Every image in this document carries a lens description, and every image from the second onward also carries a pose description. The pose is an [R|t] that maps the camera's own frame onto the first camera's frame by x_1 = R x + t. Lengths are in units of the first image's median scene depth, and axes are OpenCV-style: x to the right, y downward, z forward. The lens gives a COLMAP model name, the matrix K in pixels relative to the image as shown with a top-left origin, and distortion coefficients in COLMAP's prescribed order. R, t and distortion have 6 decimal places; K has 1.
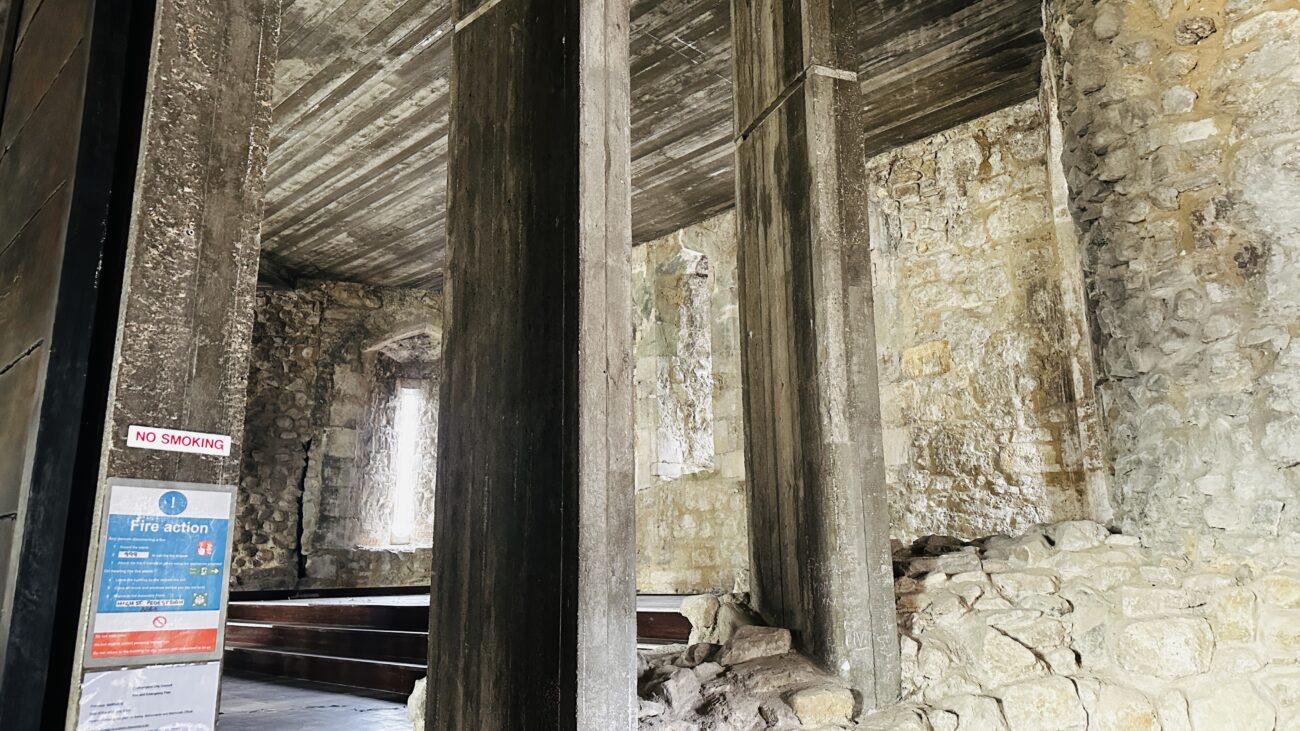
lens RADIAL K [[921.2, 0, 646.2], [0, 921.2, 406.9], [0, 0, 1]] dist [0.100198, -0.131436]
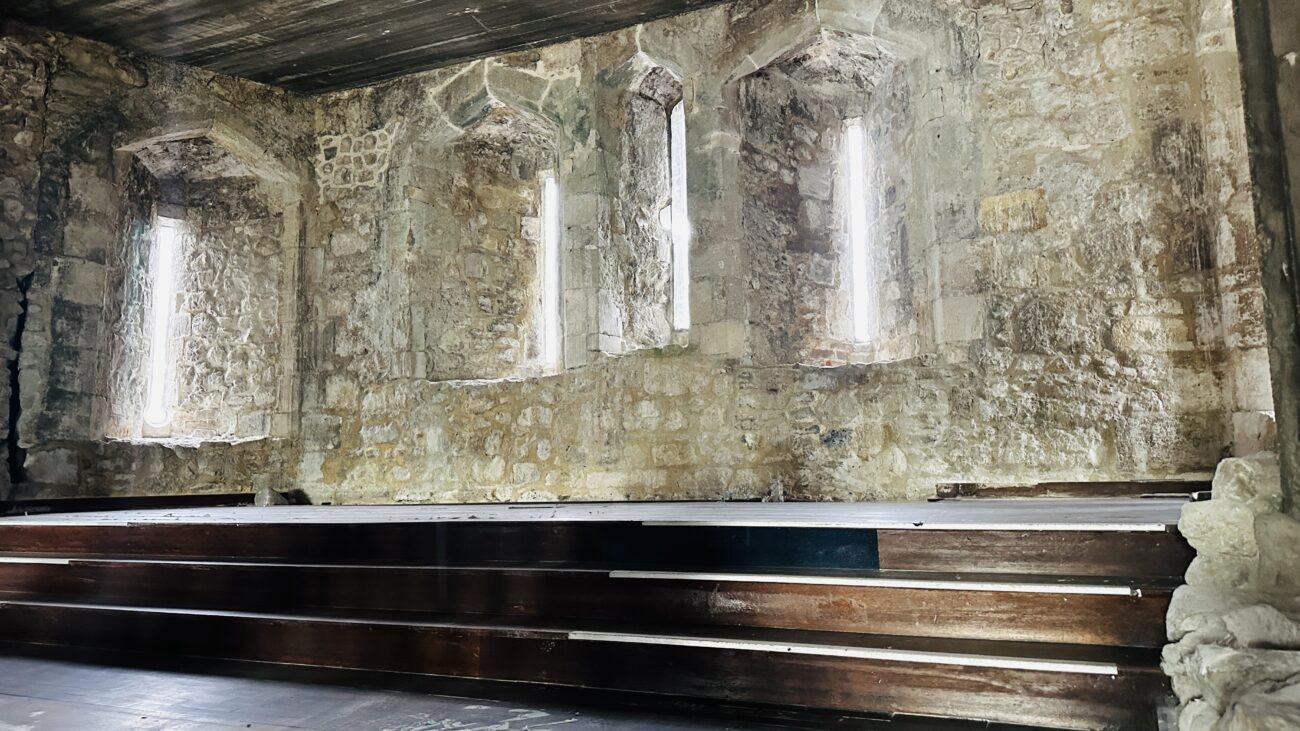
lens RADIAL K [[921.2, 0, 646.2], [0, 921.2, 406.9], [0, 0, 1]] dist [0.100198, -0.131436]
pose [[0.932620, 0.028905, 0.359701, -0.233009], [-0.061478, 0.994941, 0.079447, 0.059778], [-0.355585, -0.096208, 0.929679, 0.274208]]
